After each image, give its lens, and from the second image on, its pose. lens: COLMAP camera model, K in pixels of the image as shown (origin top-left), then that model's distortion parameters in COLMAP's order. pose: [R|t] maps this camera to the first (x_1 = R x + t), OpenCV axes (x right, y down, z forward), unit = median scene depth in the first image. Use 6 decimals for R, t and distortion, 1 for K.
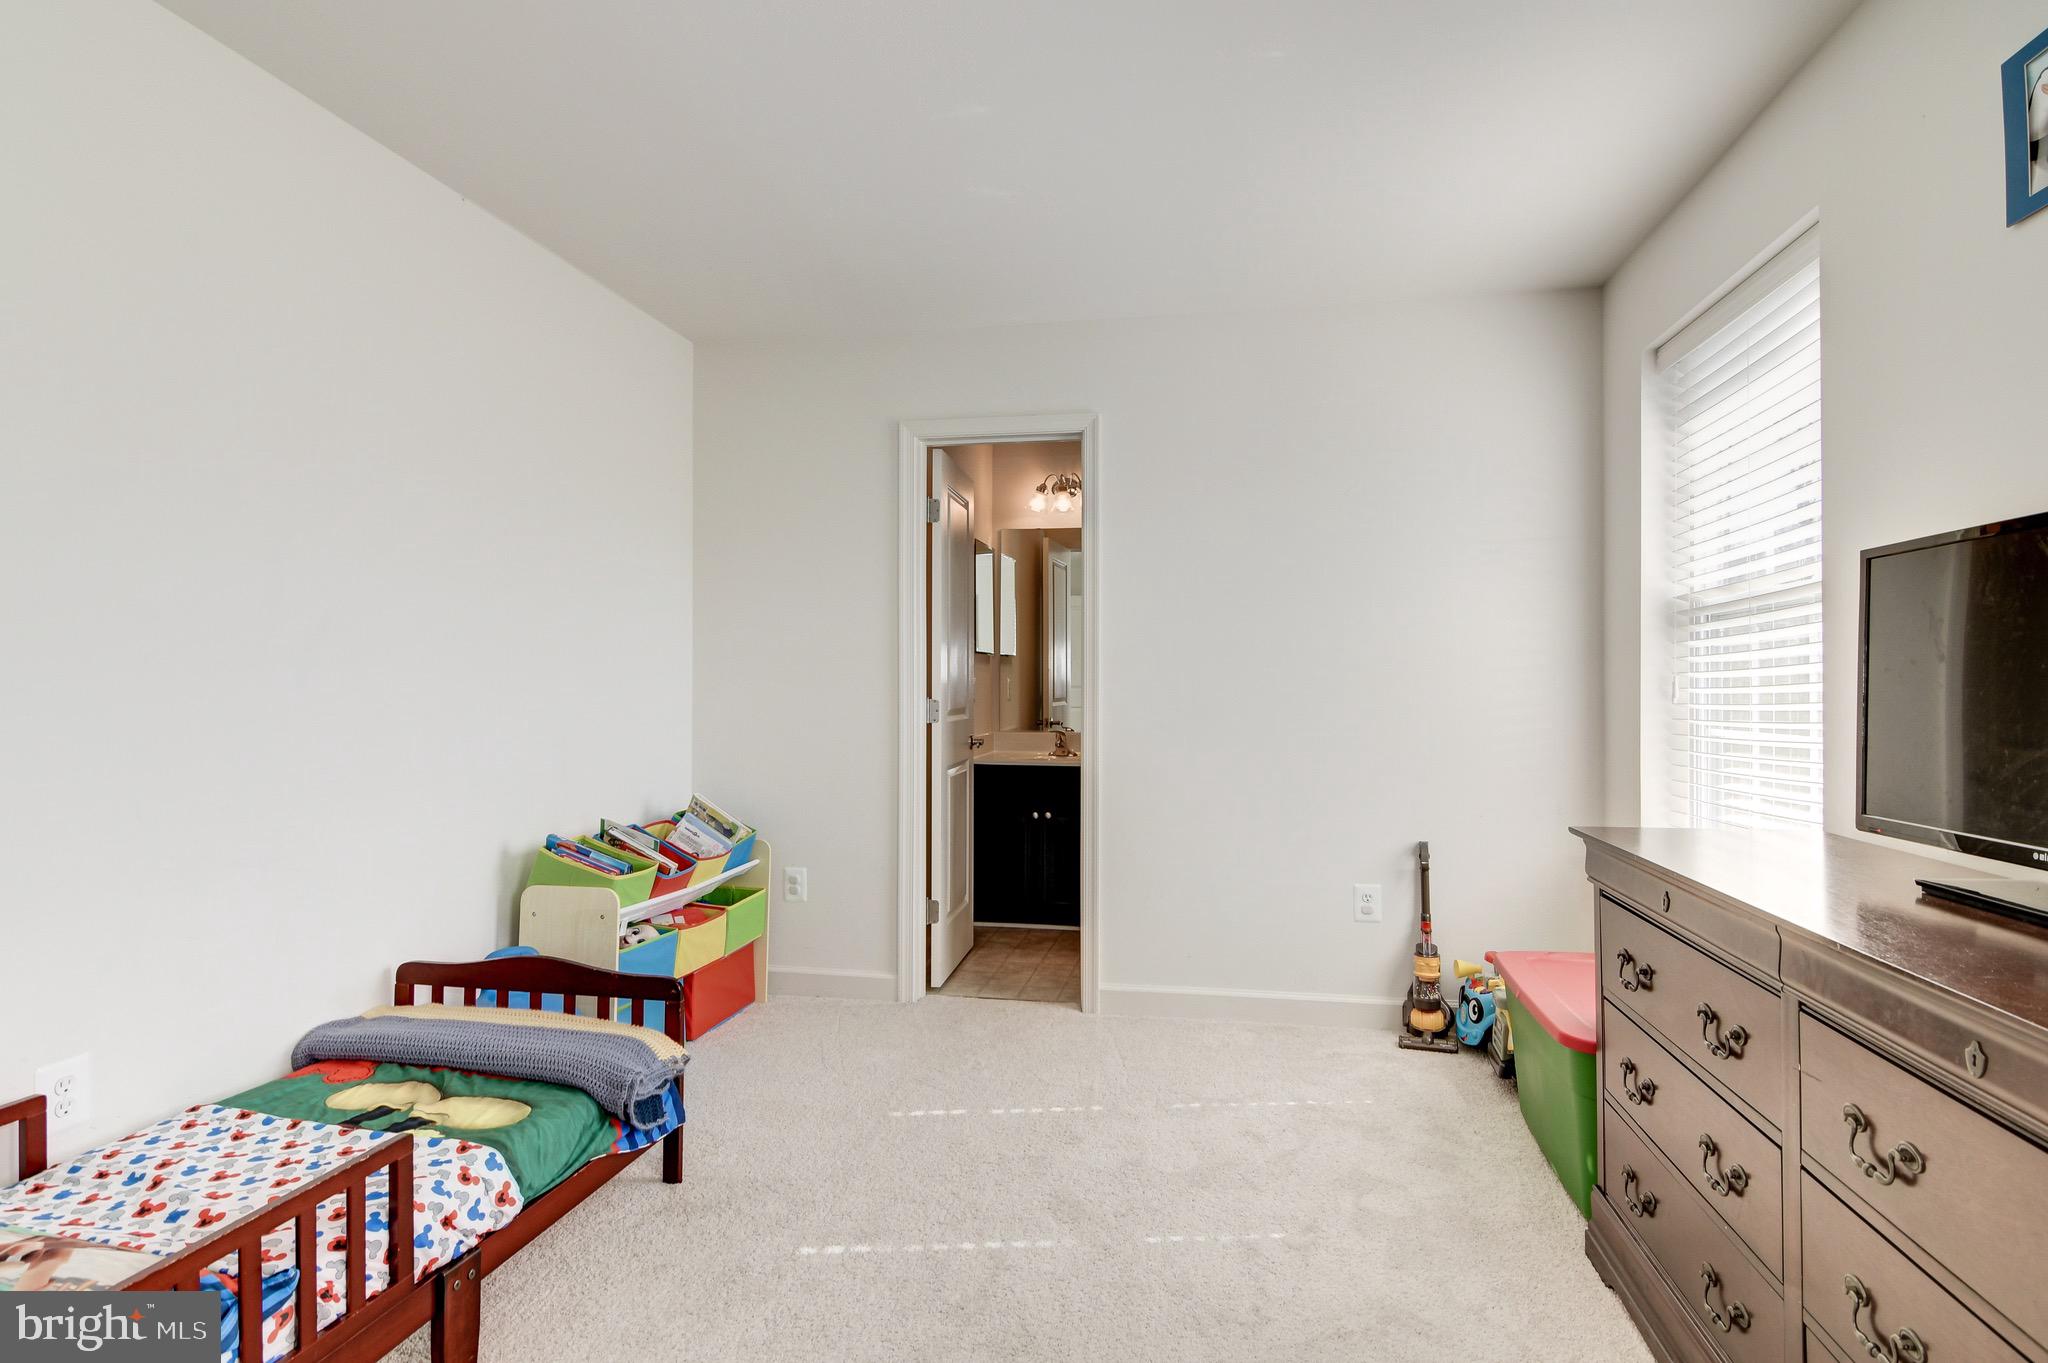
lens RADIAL K [[977.4, 0, 1017.6], [0, 977.4, 675.8], [0, 0, 1]] dist [0.001555, -0.008826]
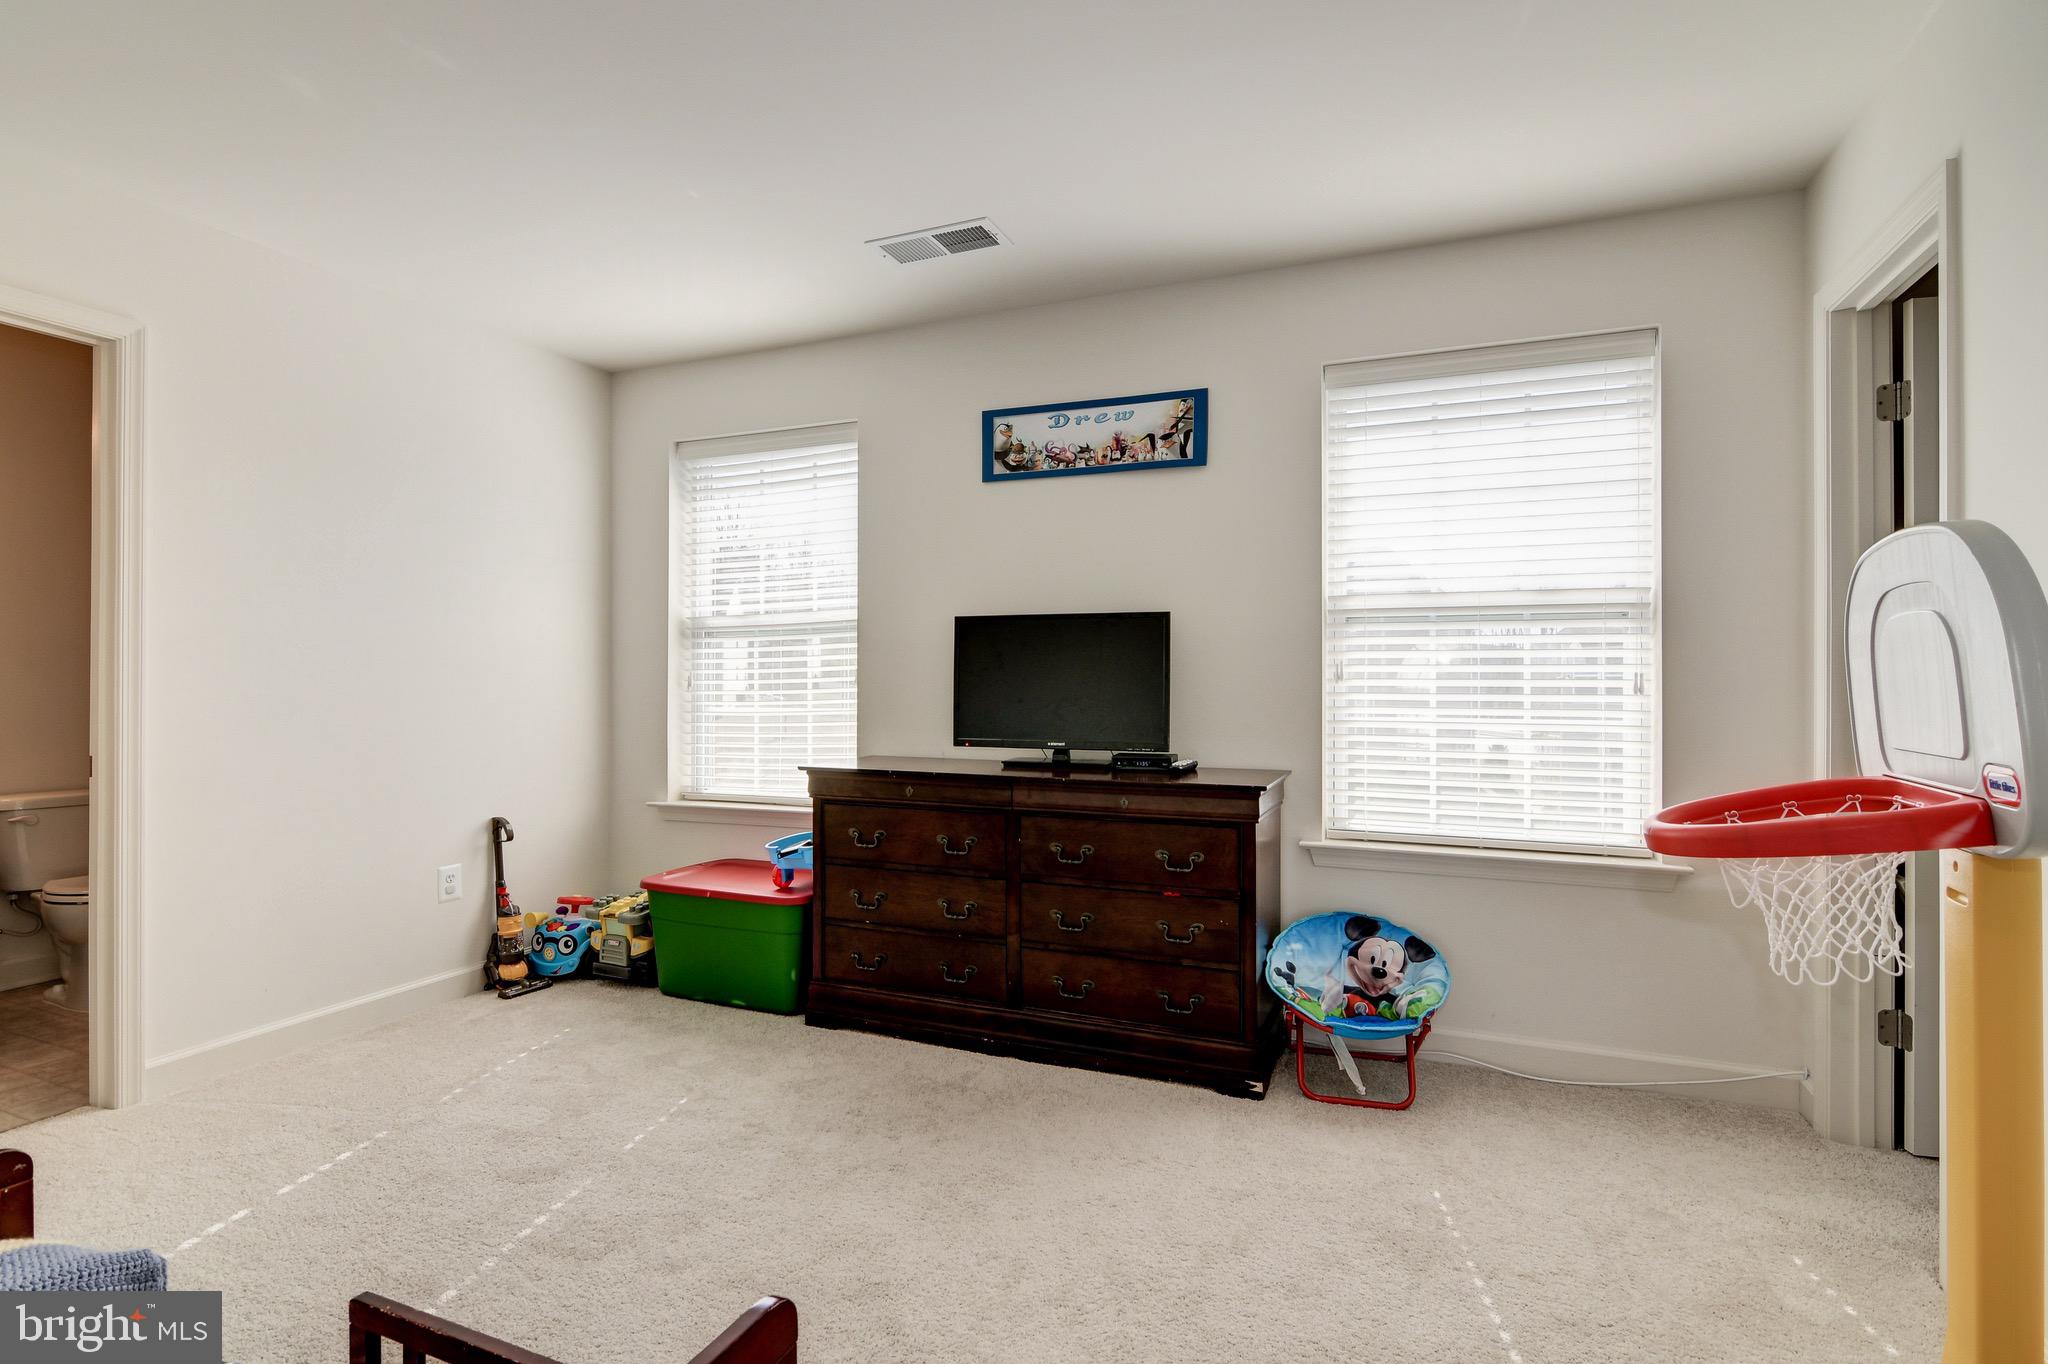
lens RADIAL K [[977.4, 0, 1017.6], [0, 977.4, 676.3], [0, 0, 1]] dist [0.001555, -0.008826]
pose [[0.223990, 0.003384, 0.974586, -0.621491], [-0.011943, 0.999928, -0.000727, 0.001635], [-0.974518, -0.011477, 0.224014, 0.190774]]
